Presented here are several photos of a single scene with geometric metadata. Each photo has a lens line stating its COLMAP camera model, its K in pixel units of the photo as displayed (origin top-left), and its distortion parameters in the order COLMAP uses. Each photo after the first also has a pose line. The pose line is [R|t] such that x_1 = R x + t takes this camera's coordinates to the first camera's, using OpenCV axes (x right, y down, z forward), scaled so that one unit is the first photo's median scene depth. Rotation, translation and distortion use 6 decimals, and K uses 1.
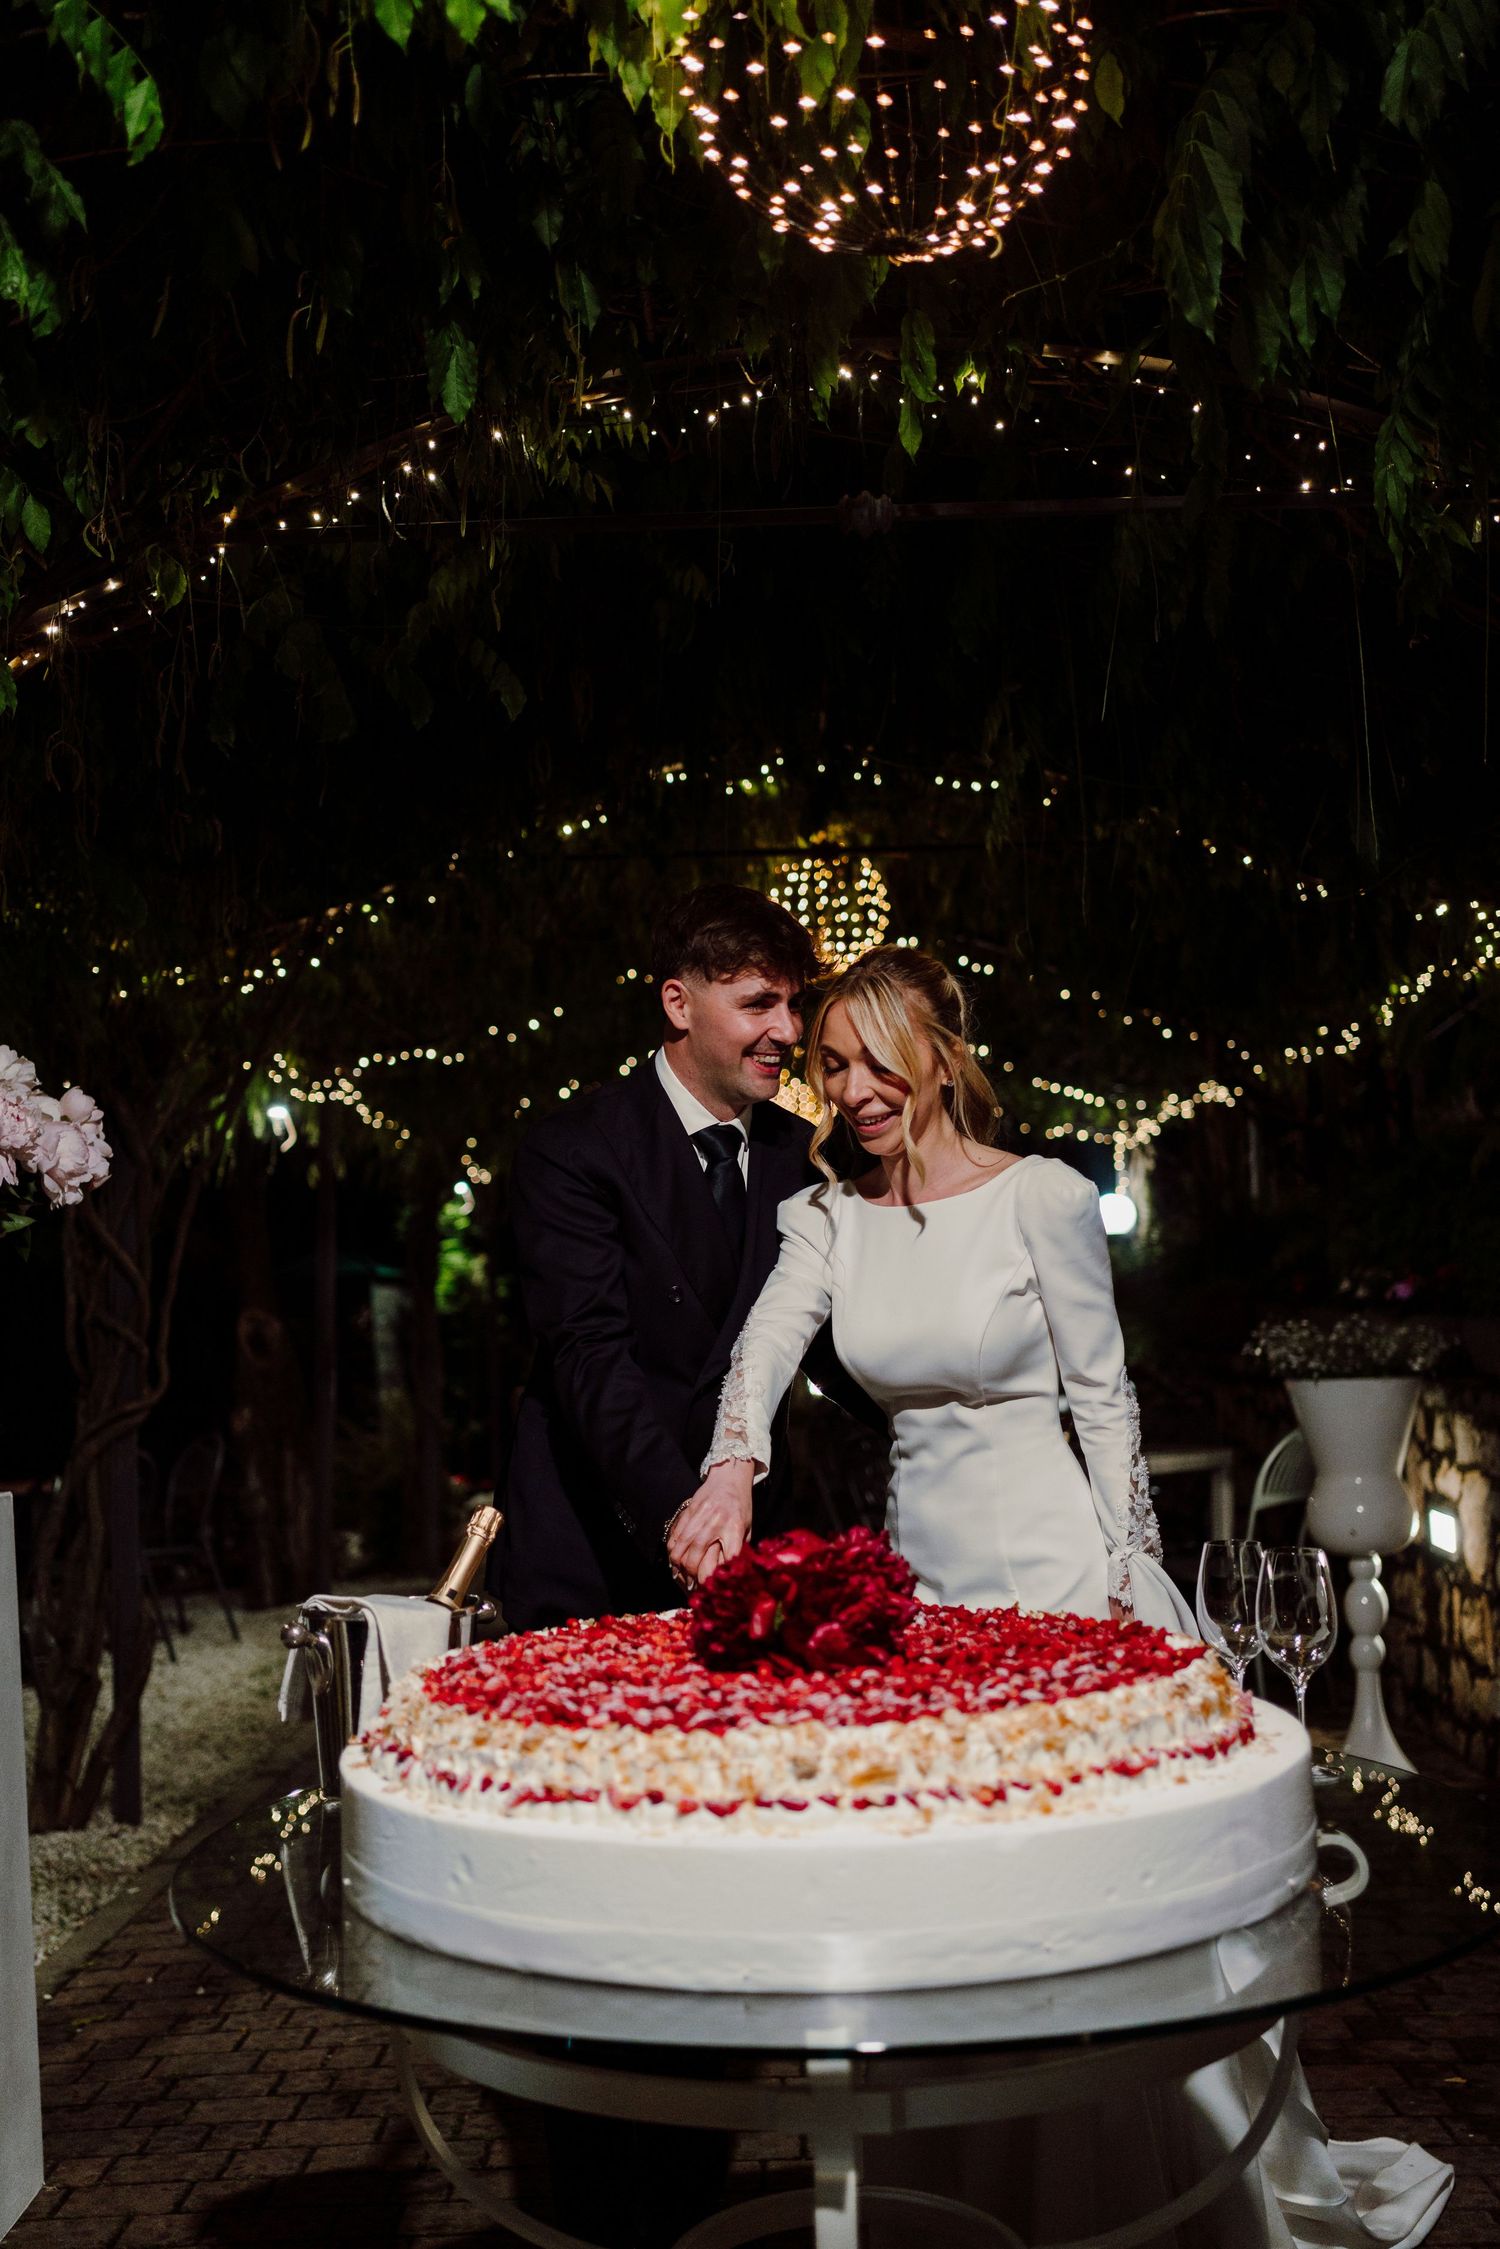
lens RADIAL K [[2192.4, 0, 757.6], [0, 2192.4, 1110.7], [0, 0, 1]] dist [-0.003058, 0.019192]
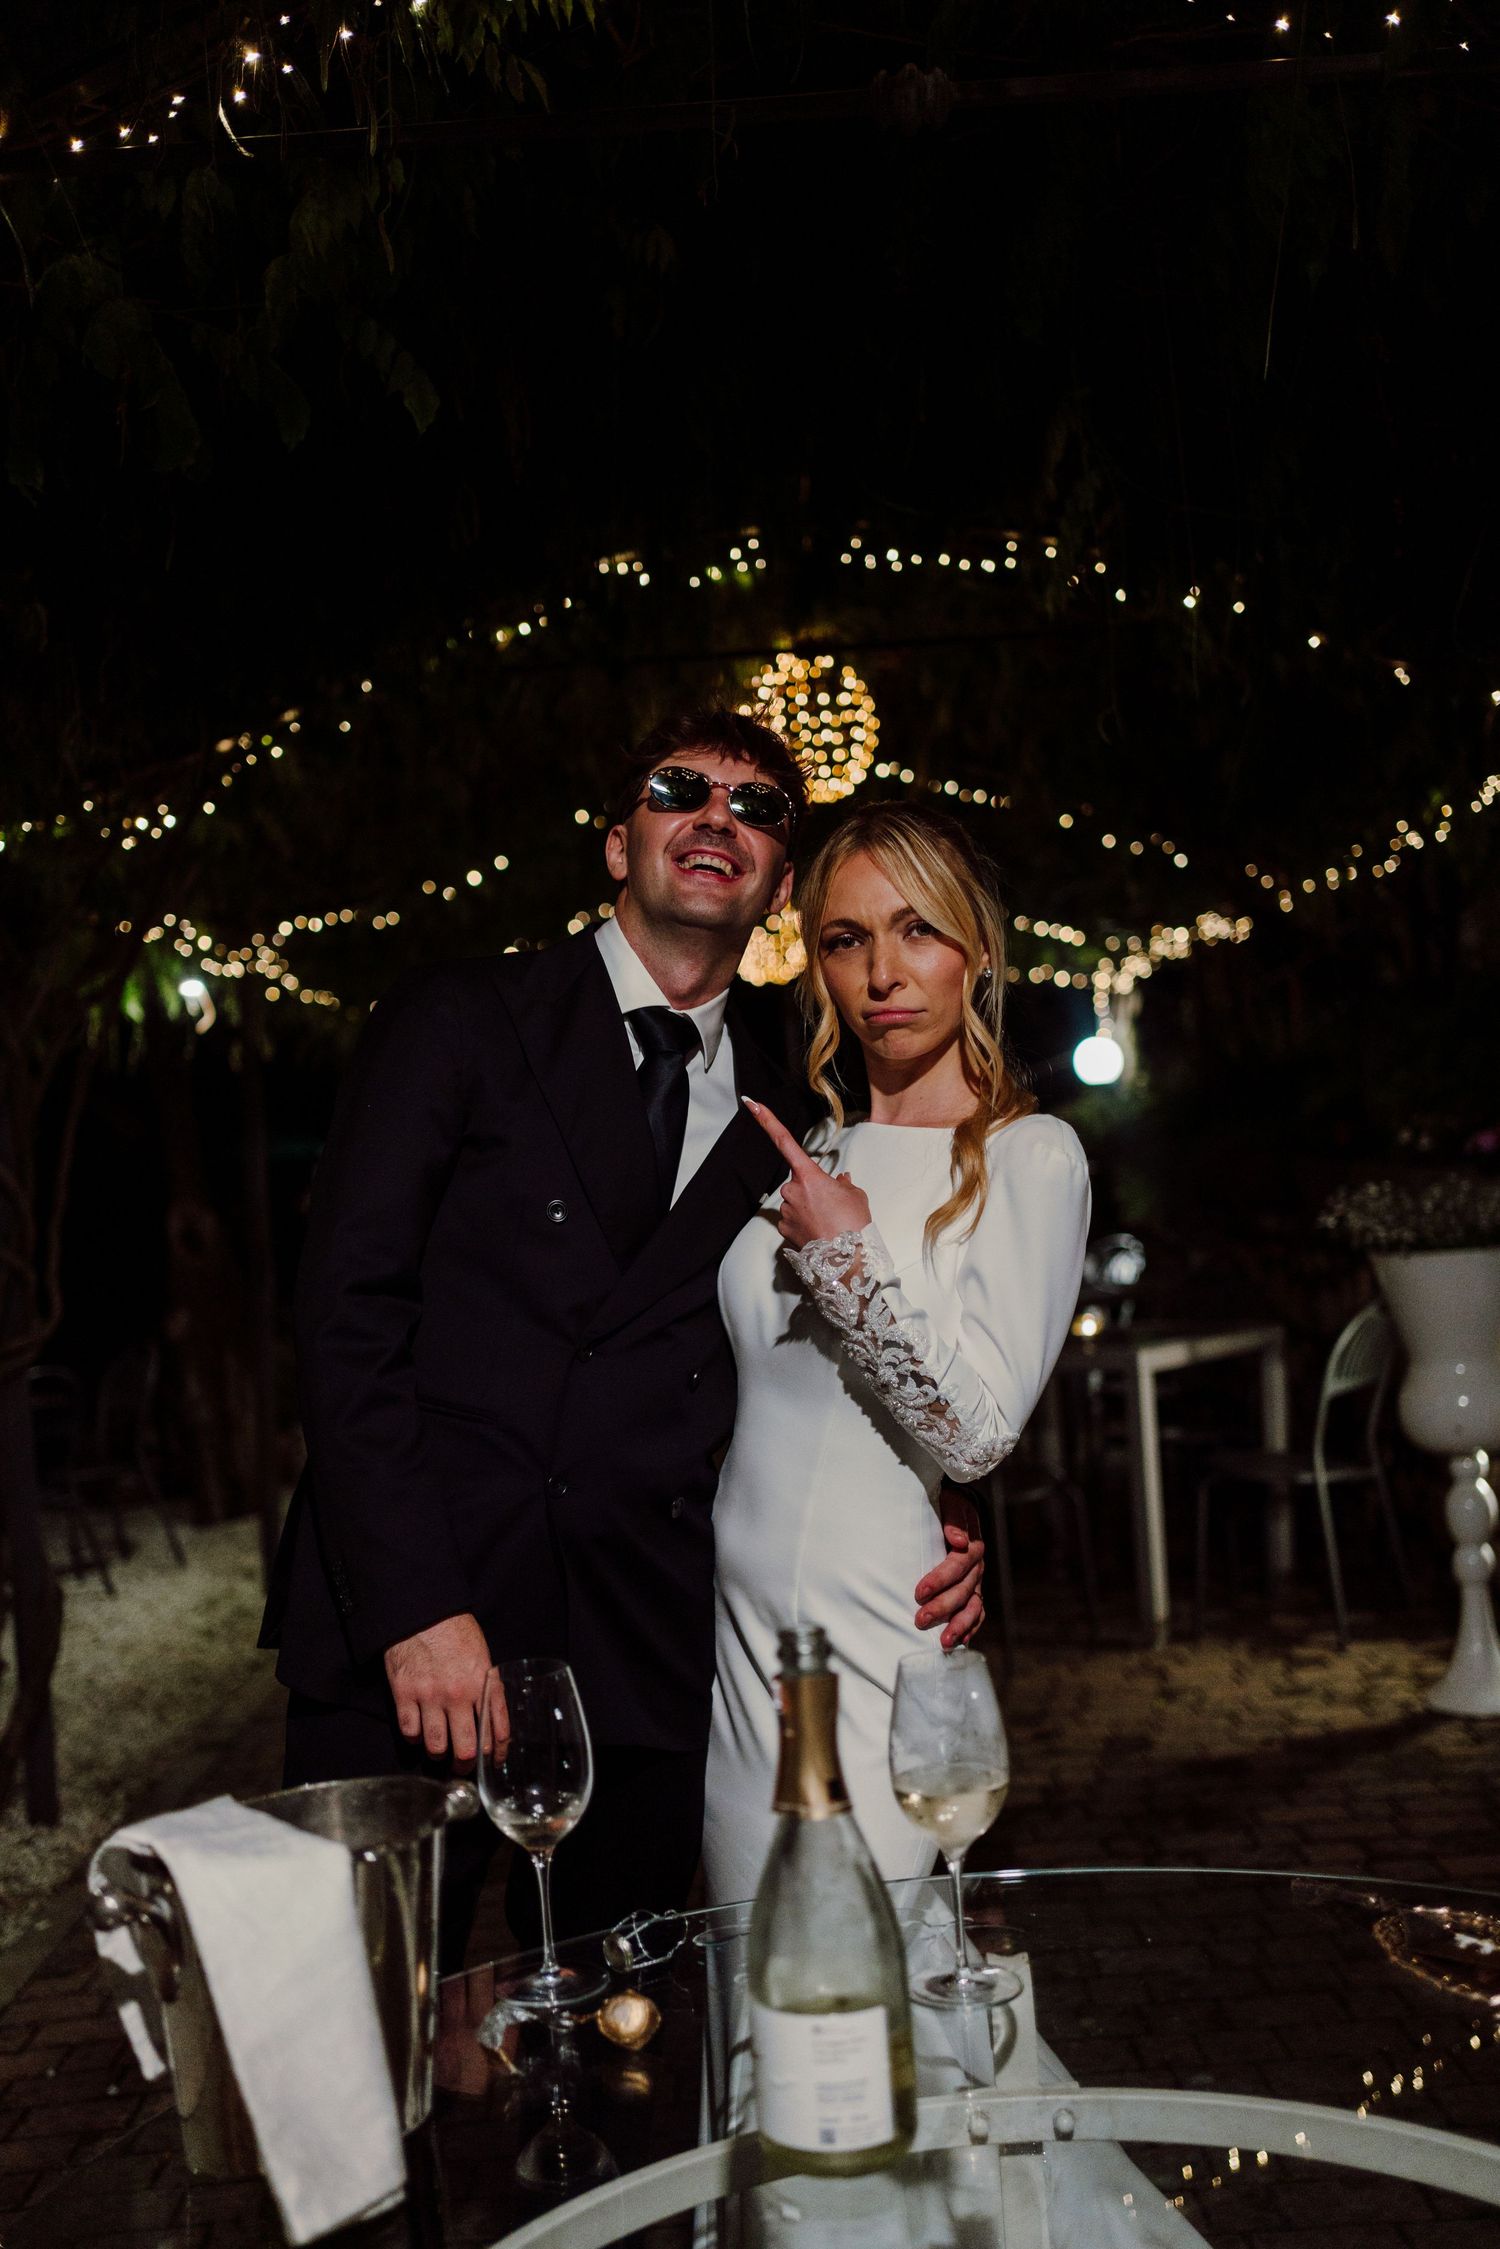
lens RADIAL K [[2206.7, 0, 750.0], [0, 2206.7, 1124.5], [0, 0, 1]] dist [0.002026, 0.008565]
pose [[0.999039, -0.040265, 0.017304, -0.023332], [0.038926, 0.996664, 0.071737, 0.001495], [-0.020135, -0.070994, 0.997273, 0.234253]]
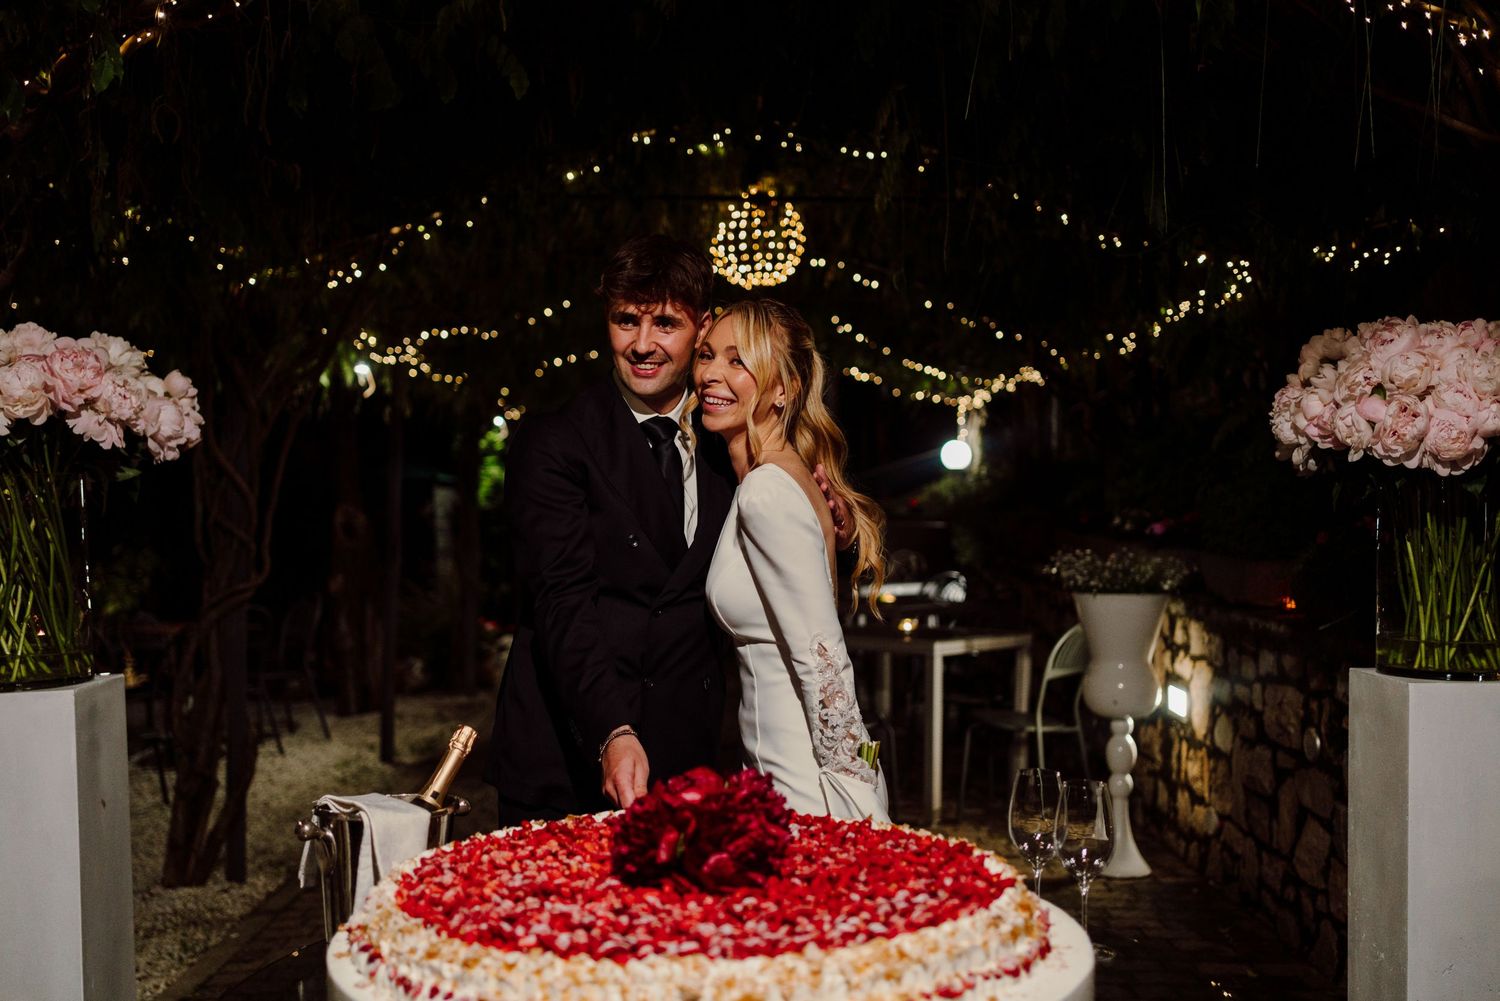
lens RADIAL K [[1517.0, 0, 754.4], [0, 1517.0, 478.8], [0, 0, 1]] dist [-0.004887, 0.024075]
pose [[0.998992, 0.033404, 0.029975, 0.008903], [-0.035511, 0.996719, 0.072736, -0.020896], [-0.027446, -0.073727, 0.996901, 0.068022]]
